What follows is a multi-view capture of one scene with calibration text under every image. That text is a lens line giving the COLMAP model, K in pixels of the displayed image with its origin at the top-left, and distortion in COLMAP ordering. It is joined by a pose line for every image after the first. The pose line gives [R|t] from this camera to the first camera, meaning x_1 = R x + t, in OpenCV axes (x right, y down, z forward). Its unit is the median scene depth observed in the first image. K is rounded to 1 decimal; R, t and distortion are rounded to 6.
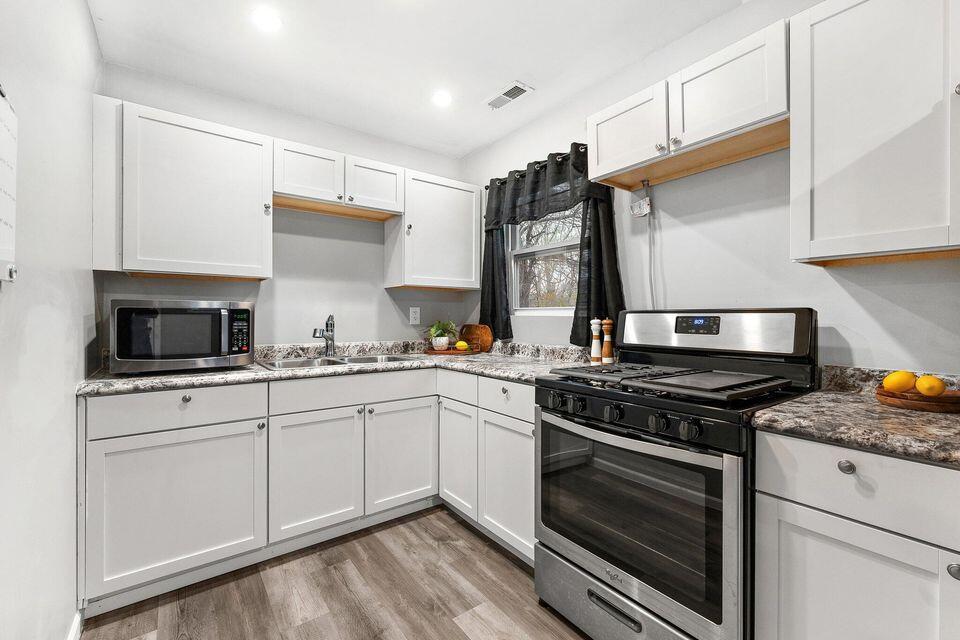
lens RADIAL K [[406.7, 0, 482.4], [0, 406.7, 316.7], [0, 0, 1]] dist [-0.002685, -0.000104]
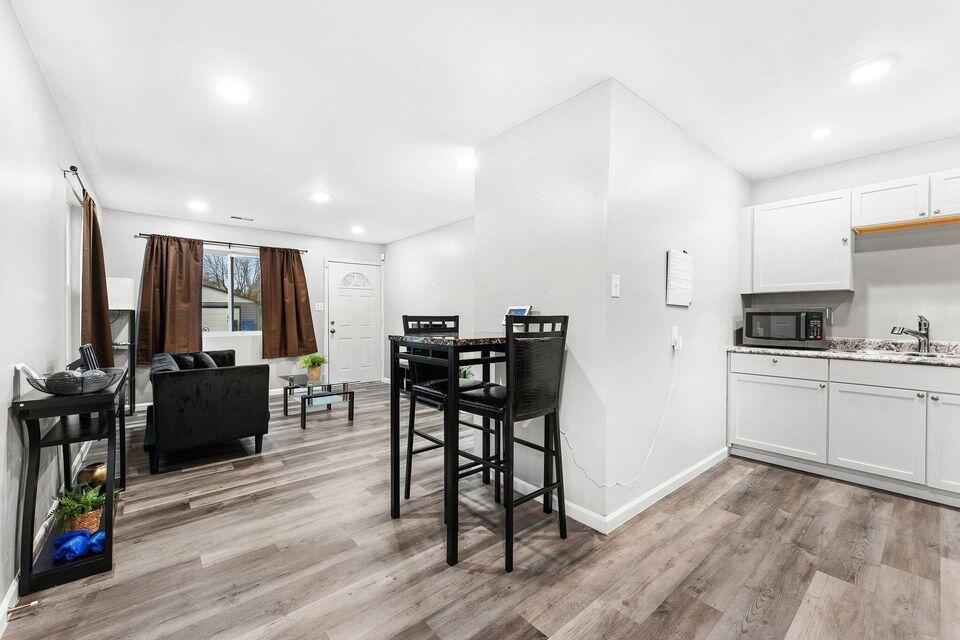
lens RADIAL K [[388.9, 0, 477.3], [0, 388.9, 319.3], [0, 0, 1]] dist [0.001057, 0.001196]
pose [[0.060807, 0.005122, -0.998136, 0.855770], [-0.001562, 0.999986, 0.005036, 0.003434], [0.998148, 0.001253, 0.060814, -0.417893]]
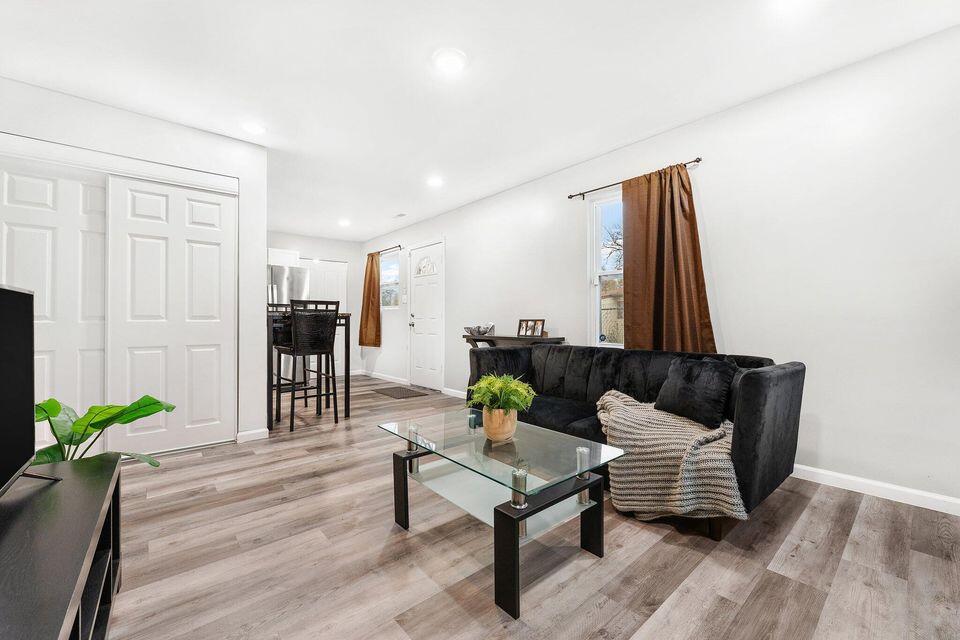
lens RADIAL K [[388.9, 0, 482.2], [0, 388.9, 320.5], [0, 0, 1]] dist [0.001057, 0.001196]
pose [[-0.088674, 0.003466, 0.996055, -2.446768], [-0.005052, 0.999980, -0.003929, 0.097448], [-0.996048, -0.005381, -0.088655, -1.129108]]
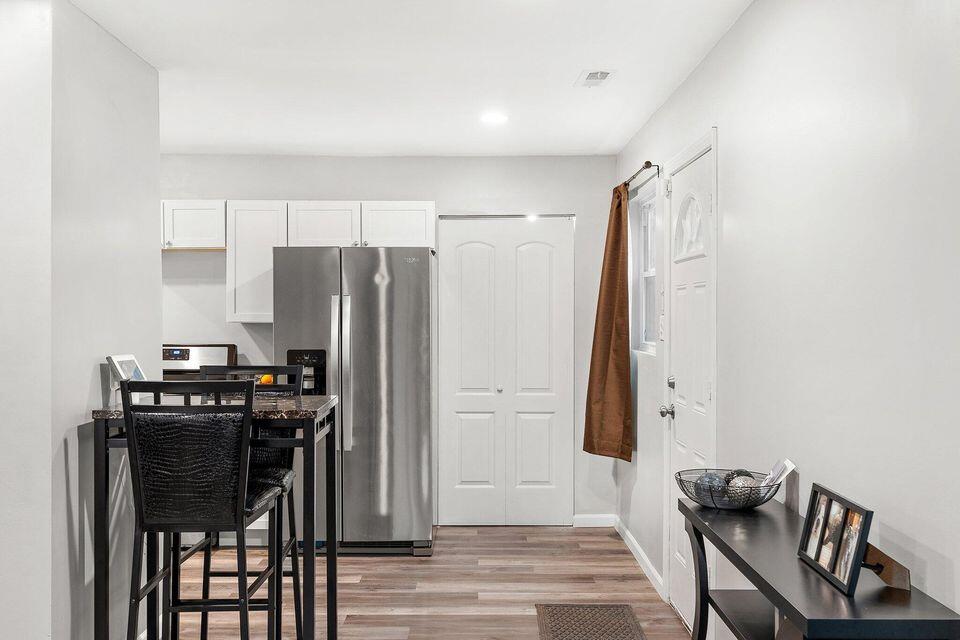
lens RADIAL K [[973.4, 0, 478.1], [0, 973.4, 320.2], [0, 0, 1]] dist [-0.011238, 0.000000]
pose [[0.586425, -0.003975, 0.809994, -1.582727], [-0.000100, 0.999988, 0.004980, -0.113200], [-0.810004, -0.003001, 0.586417, -1.856557]]
